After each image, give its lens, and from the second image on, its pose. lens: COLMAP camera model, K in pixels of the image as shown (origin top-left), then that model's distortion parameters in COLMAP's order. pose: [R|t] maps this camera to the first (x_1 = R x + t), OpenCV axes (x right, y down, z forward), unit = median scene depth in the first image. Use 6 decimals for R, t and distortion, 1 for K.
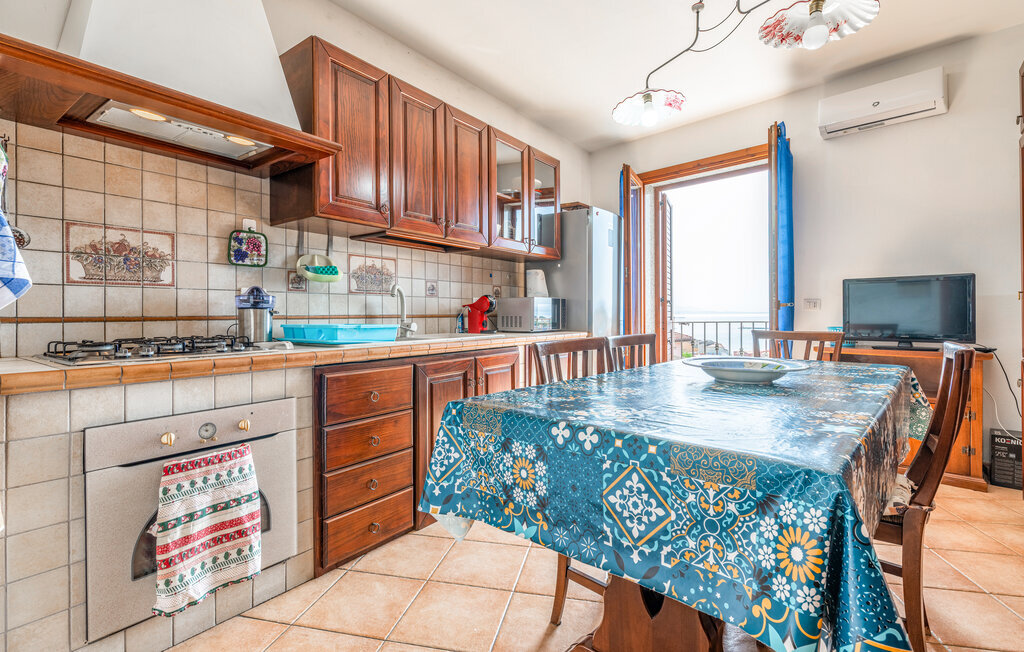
lens RADIAL K [[485.3, 0, 513.1], [0, 485.3, 320.0], [0, 0, 1]] dist [-0.003923, -0.000377]
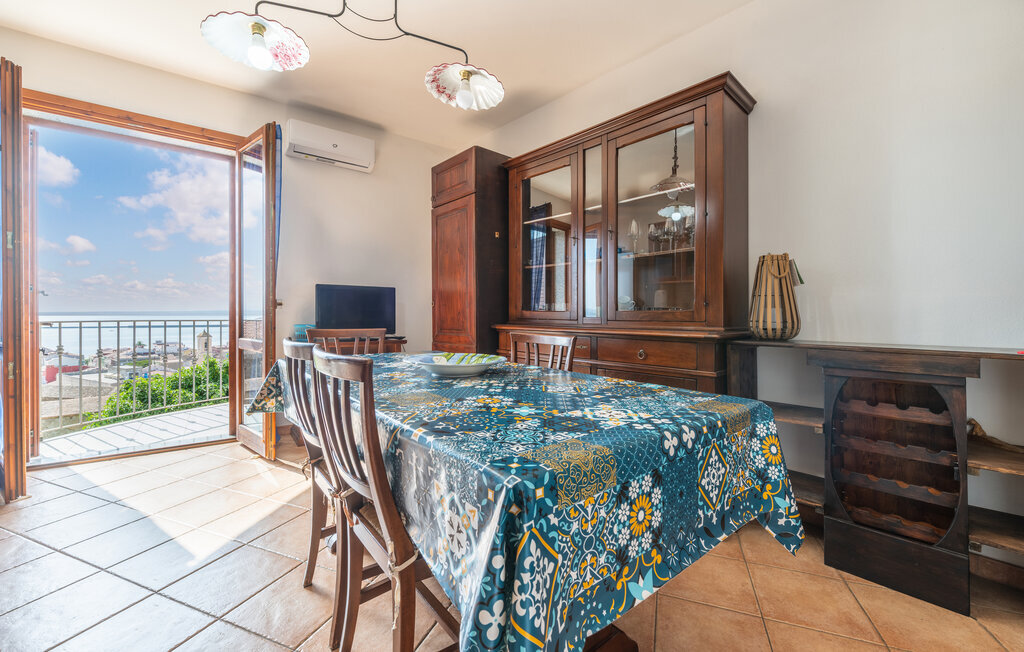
lens RADIAL K [[411.5, 0, 515.9], [0, 411.5, 321.1], [0, 0, 1]] dist [-0.004768, -0.000362]
pose [[0.127282, -0.008053, 0.991834, -0.648522], [0.002832, 0.999966, 0.007756, -0.004874], [-0.991863, 0.001821, 0.127301, 1.091882]]
